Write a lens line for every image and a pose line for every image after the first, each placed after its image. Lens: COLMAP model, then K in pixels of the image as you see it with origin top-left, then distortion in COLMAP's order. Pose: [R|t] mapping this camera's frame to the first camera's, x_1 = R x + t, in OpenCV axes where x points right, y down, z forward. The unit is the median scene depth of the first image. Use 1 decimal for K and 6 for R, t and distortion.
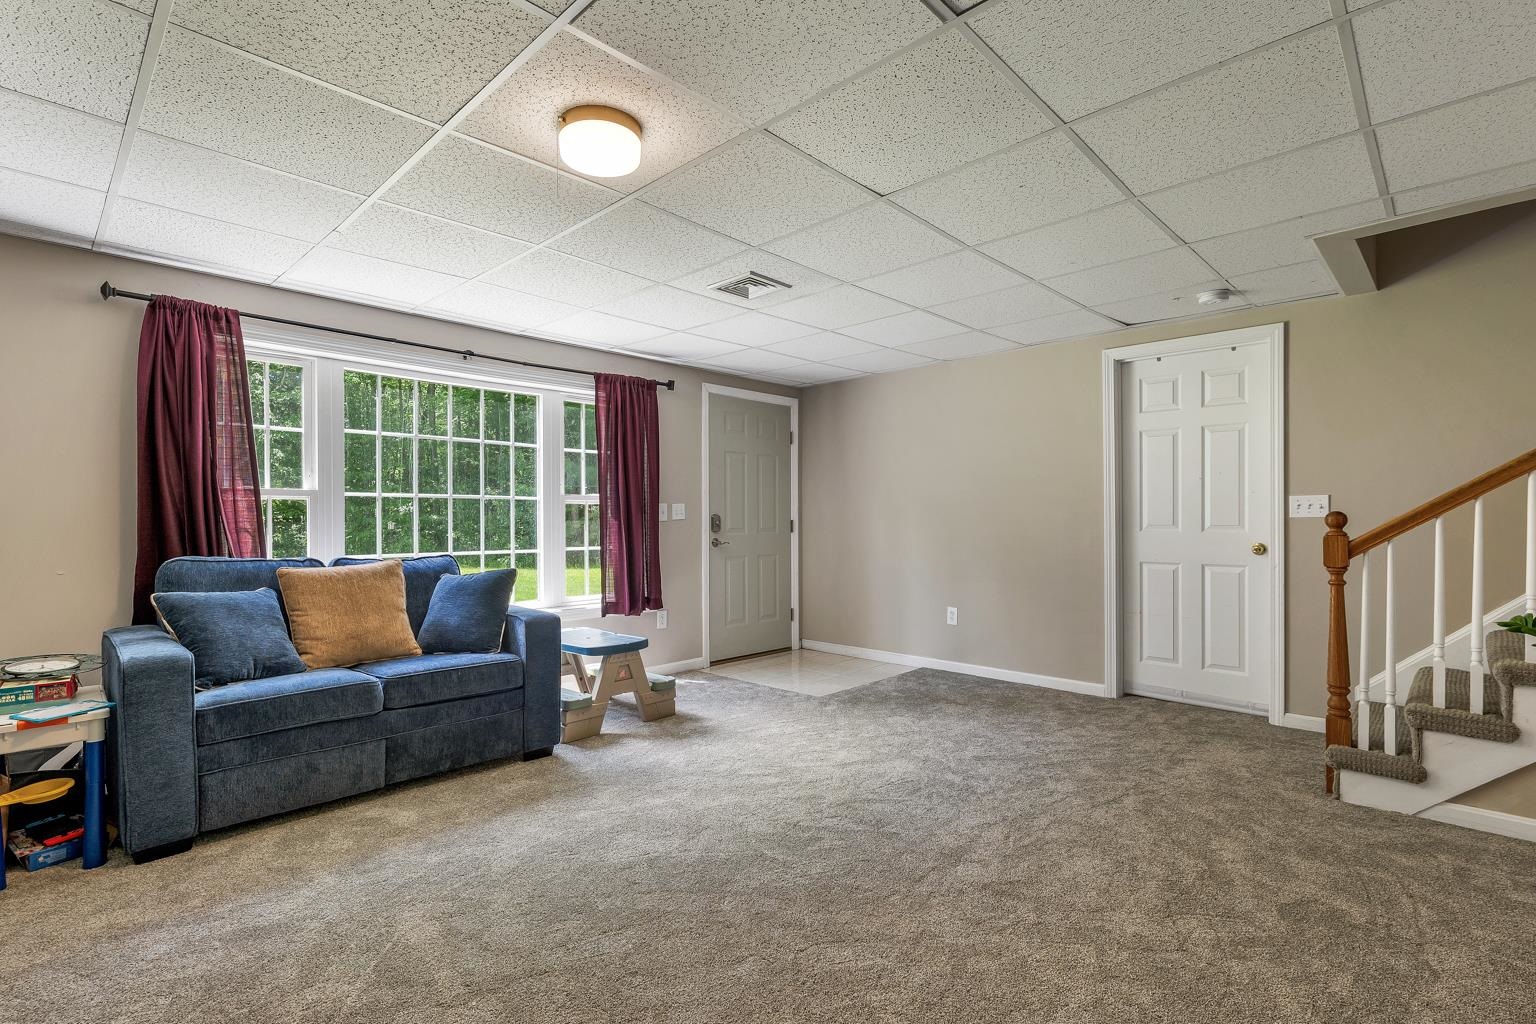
lens RADIAL K [[719.0, 0, 761.0], [0, 719.0, 515.5], [0, 0, 1]] dist [-0.004321, 0.000019]
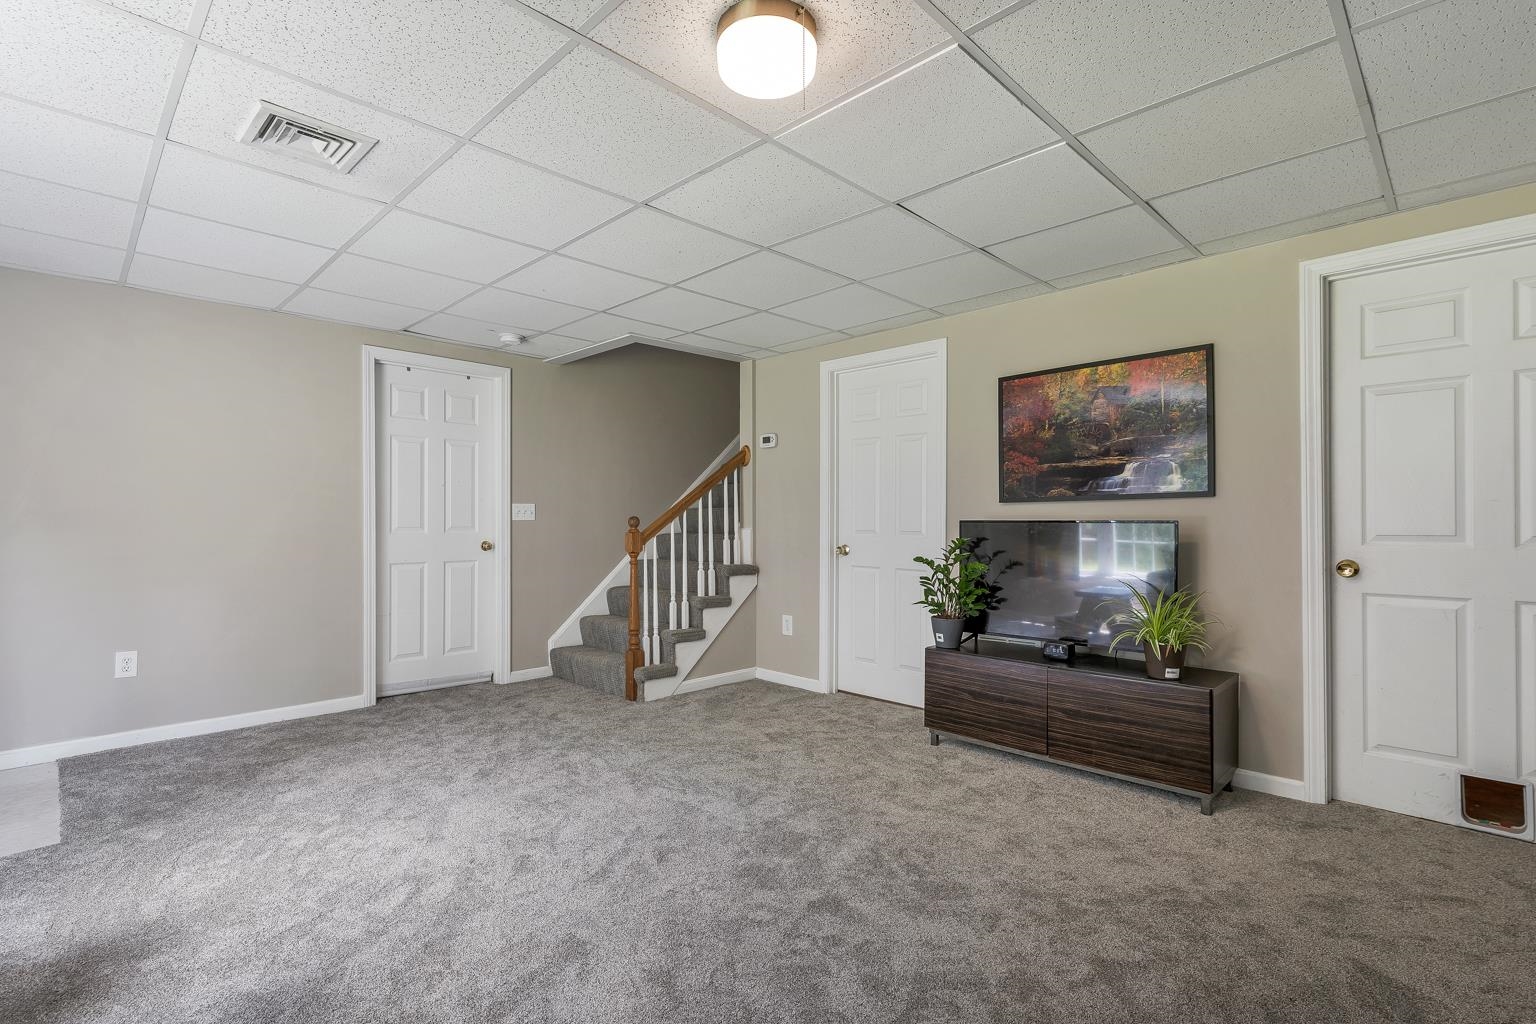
lens RADIAL K [[719.0, 0, 761.3], [0, 719.0, 515.9], [0, 0, 1]] dist [-0.004321, 0.000019]
pose [[0.008446, 0.007938, 0.999933, -0.522430], [-0.004385, 0.999959, -0.007901, 0.002814], [-0.999955, -0.004318, 0.008481, 0.507813]]
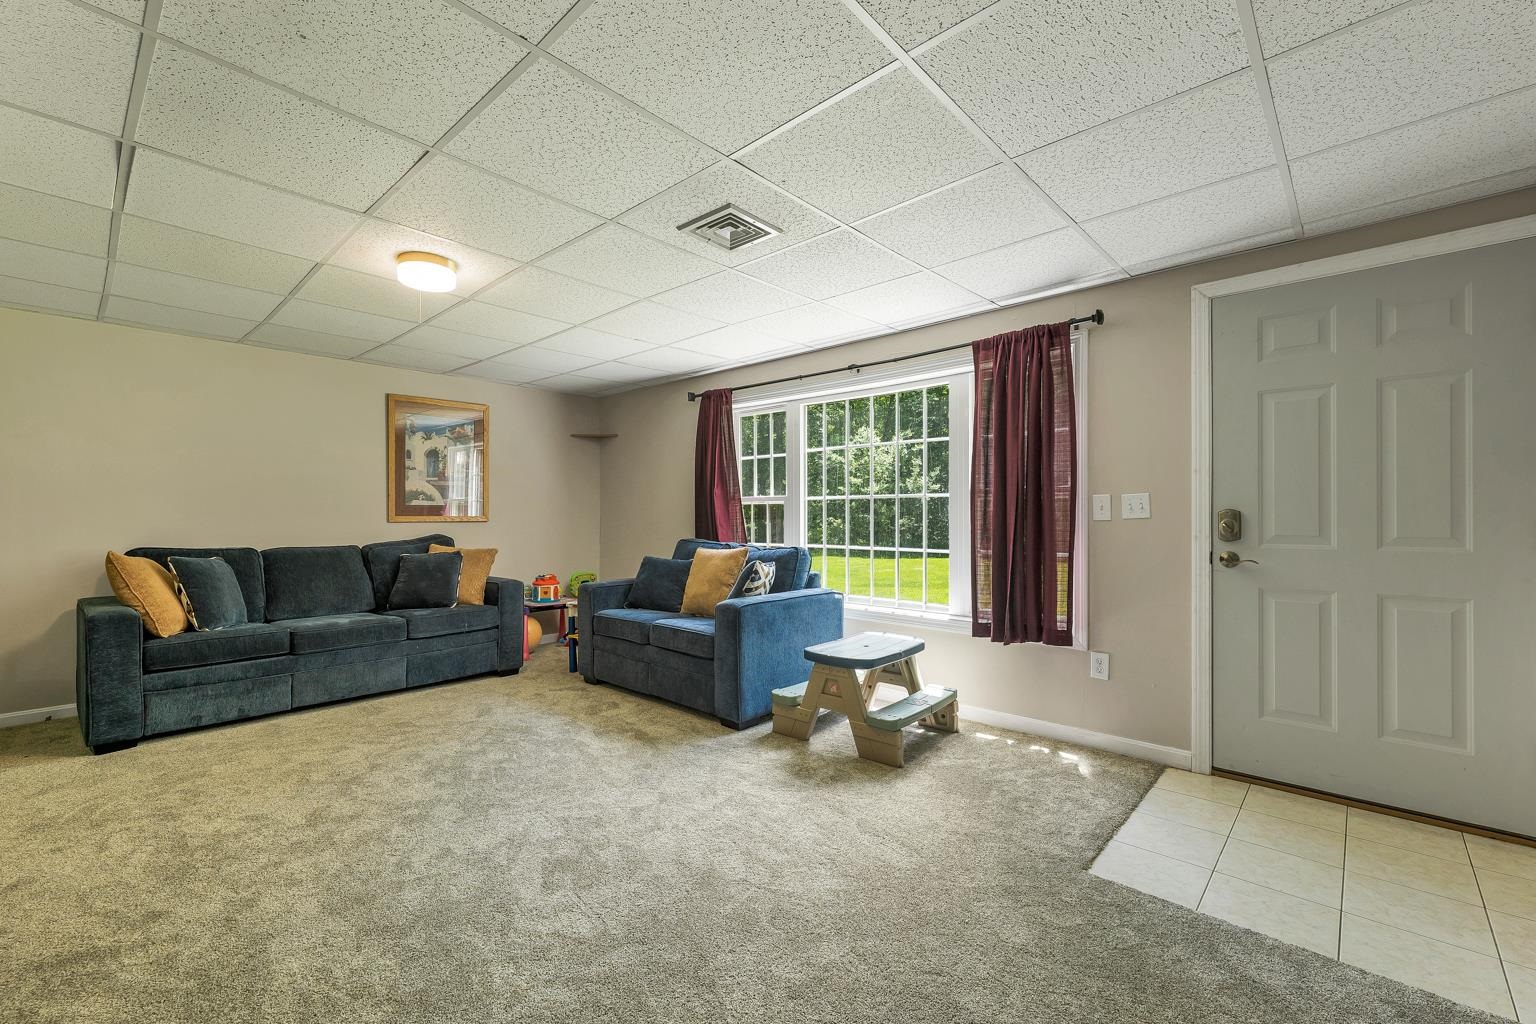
lens RADIAL K [[640.2, 0, 766.5], [0, 640.2, 514.5], [0, 0, 1]] dist [0.001846, 0.000333]
pose [[0.026911, -0.000814, -0.999637, 0.586001], [0.006421, 0.999979, -0.000641, 0.000751], [0.999617, -0.006401, 0.026916, 0.855070]]
